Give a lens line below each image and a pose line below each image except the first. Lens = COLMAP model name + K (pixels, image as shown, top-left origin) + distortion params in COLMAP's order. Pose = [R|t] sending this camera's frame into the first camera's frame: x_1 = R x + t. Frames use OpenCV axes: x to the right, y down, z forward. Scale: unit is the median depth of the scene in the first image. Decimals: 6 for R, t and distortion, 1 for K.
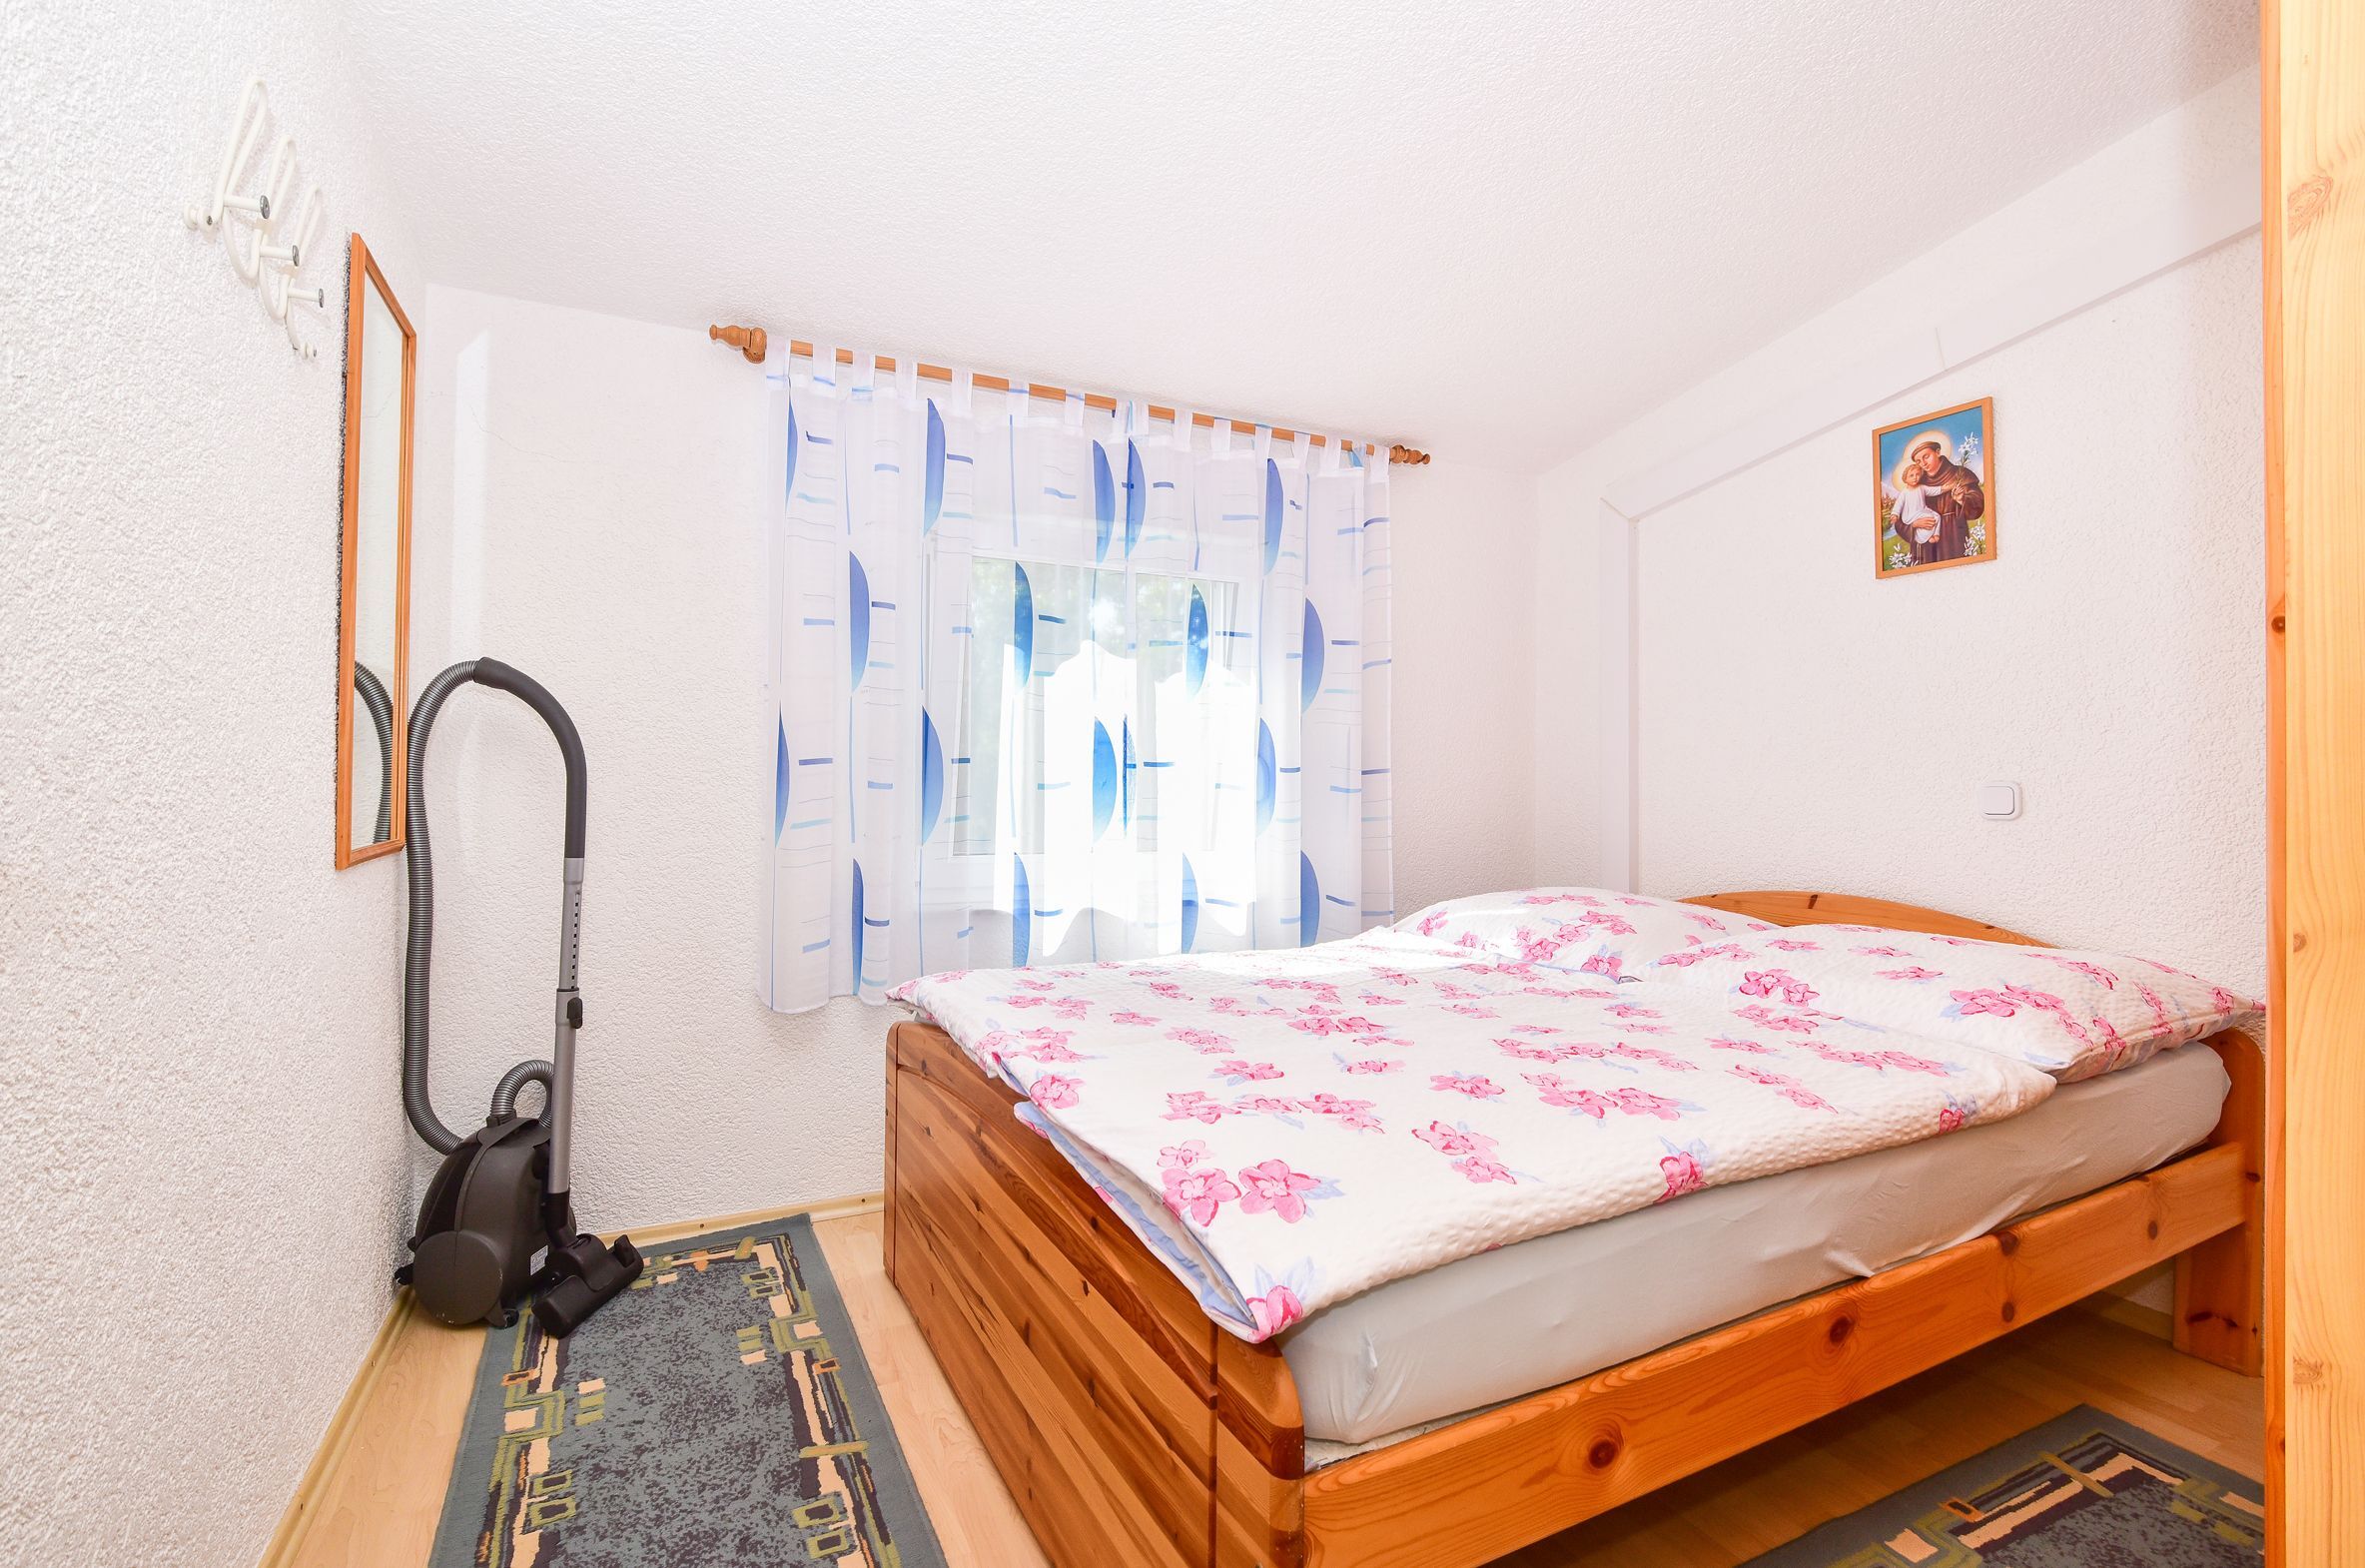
lens RADIAL K [[1047.0, 0, 1175.0], [0, 1047.0, 749.7], [0, 0, 1]] dist [0.034513, -0.024017]
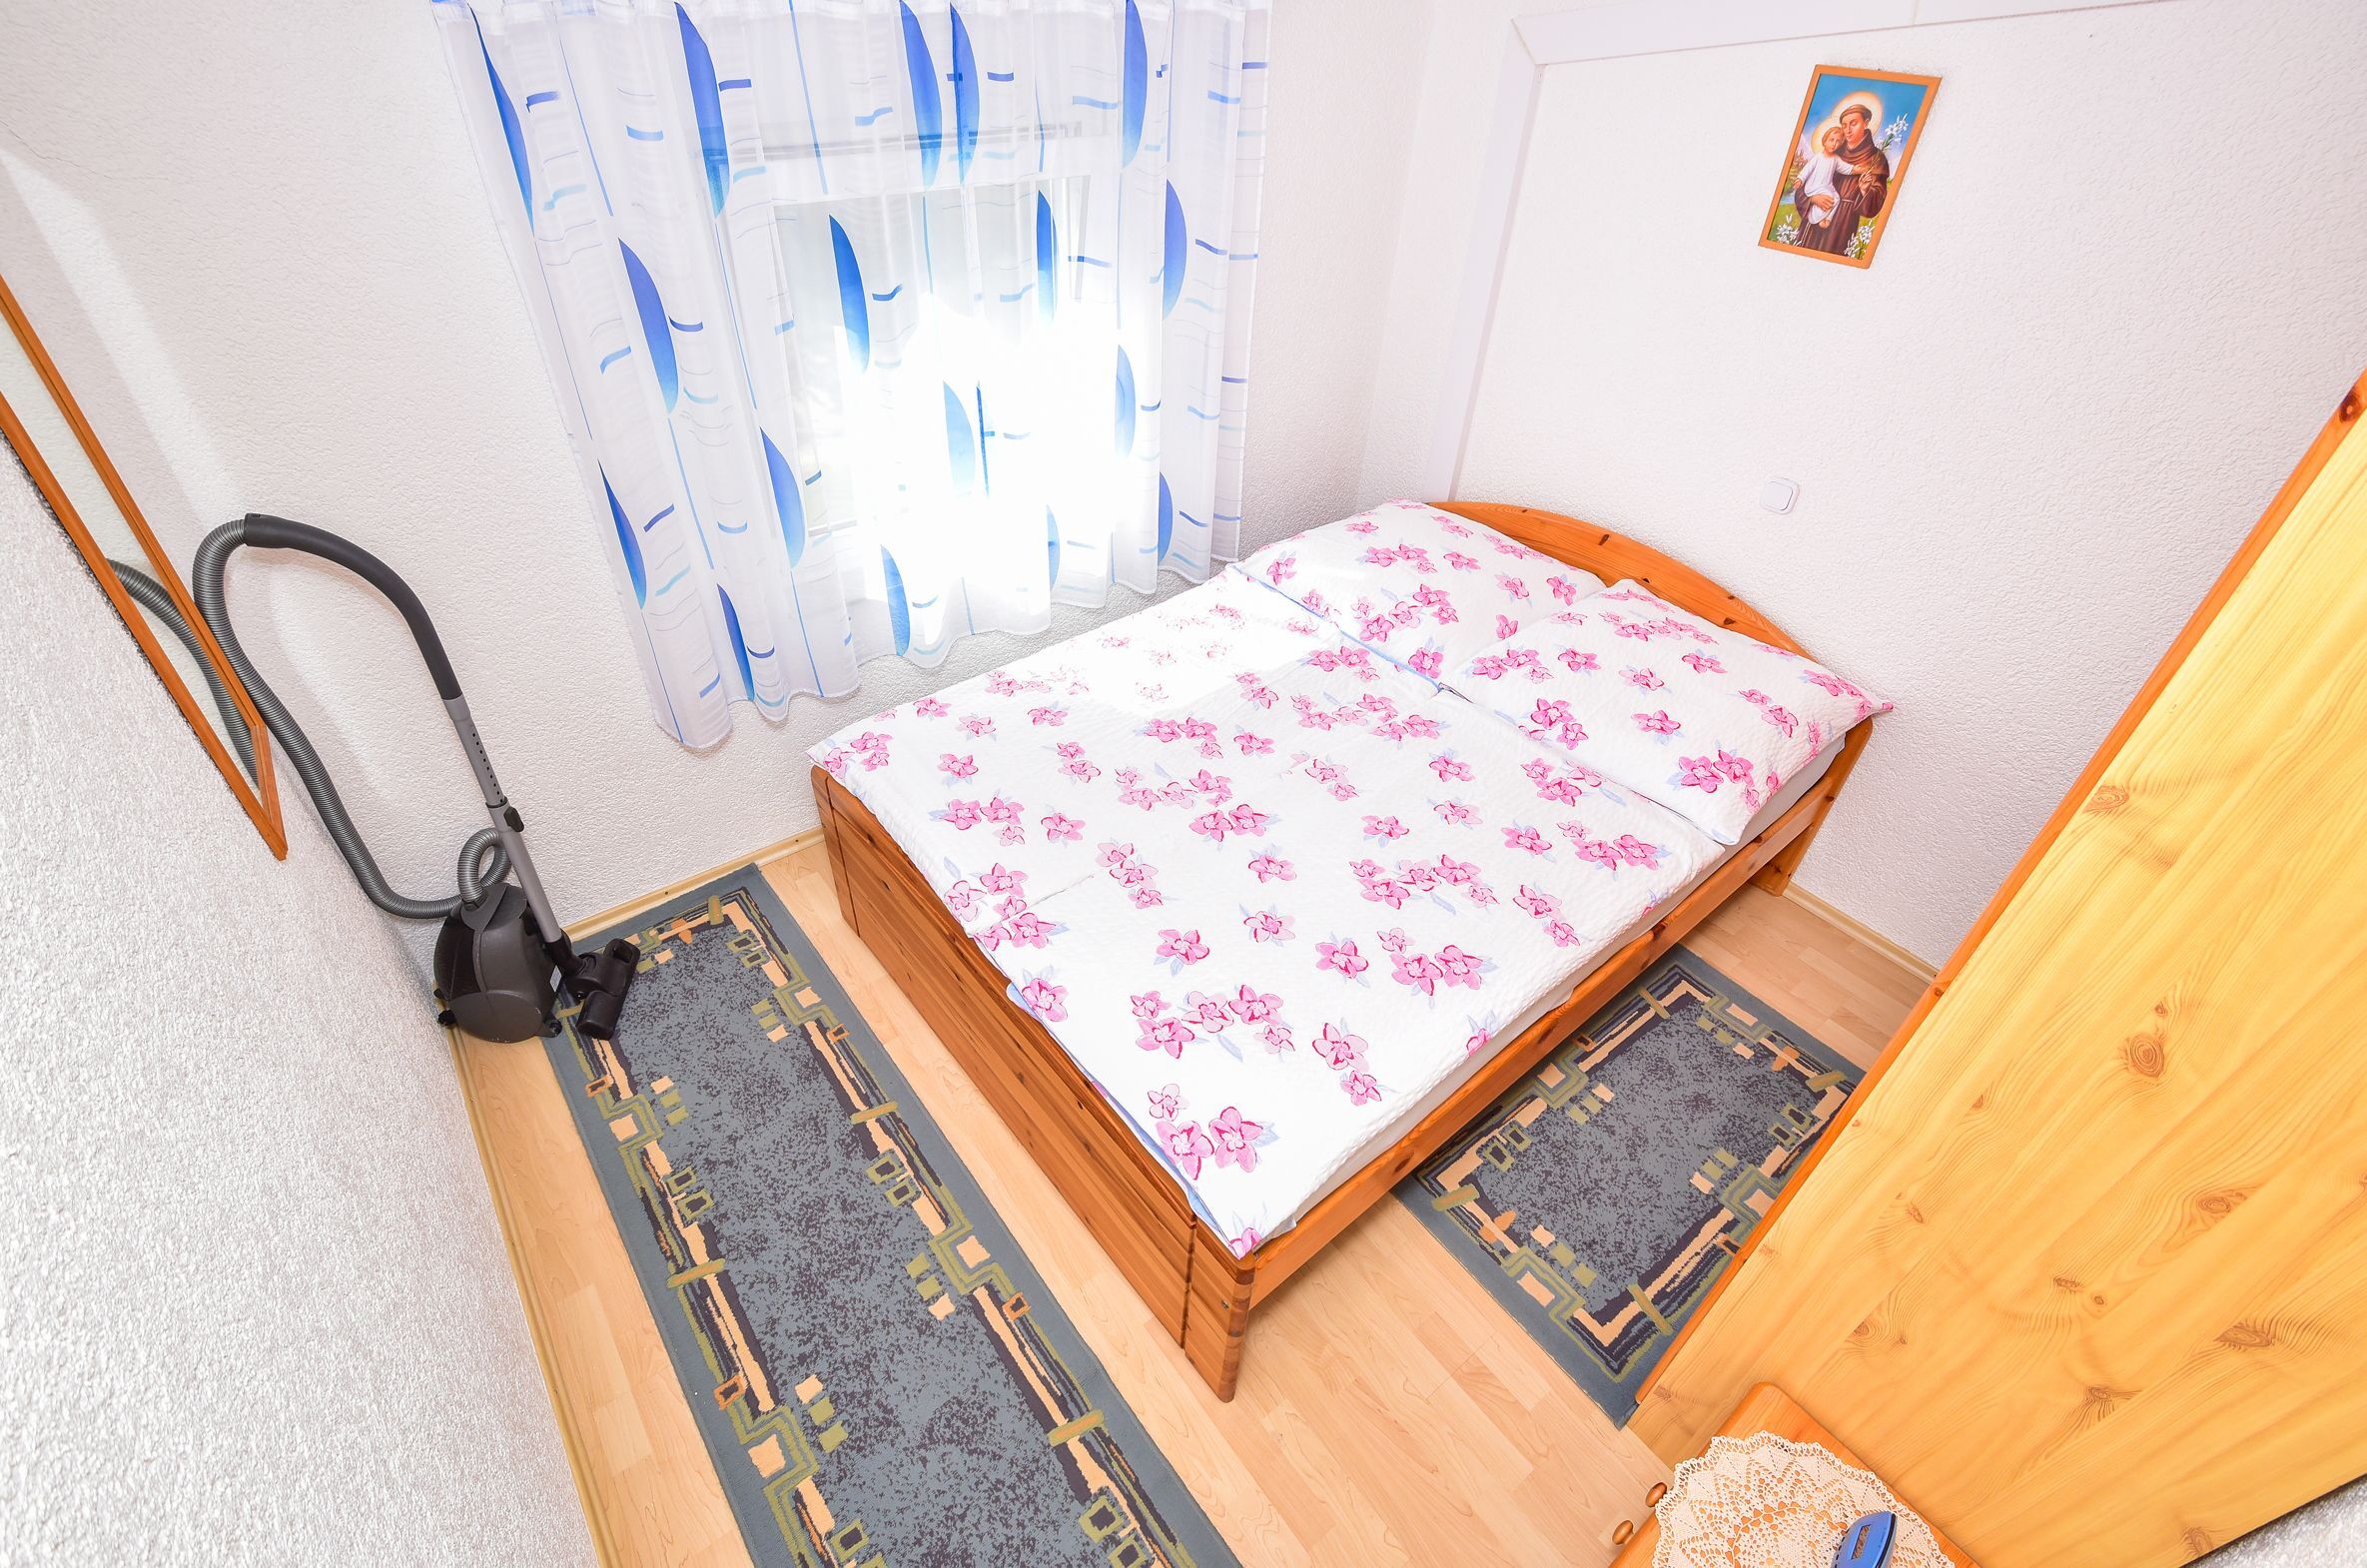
lens RADIAL K [[1047.9, 0, 1176.0], [0, 1047.9, 749.7], [0, 0, 1]] dist [0.034513, -0.024017]
pose [[0.979052, -0.098165, 0.178384, -0.099942], [-0.033412, 0.786770, 0.616342, -0.473934], [-0.200850, -0.609391, 0.767009, 0.097858]]
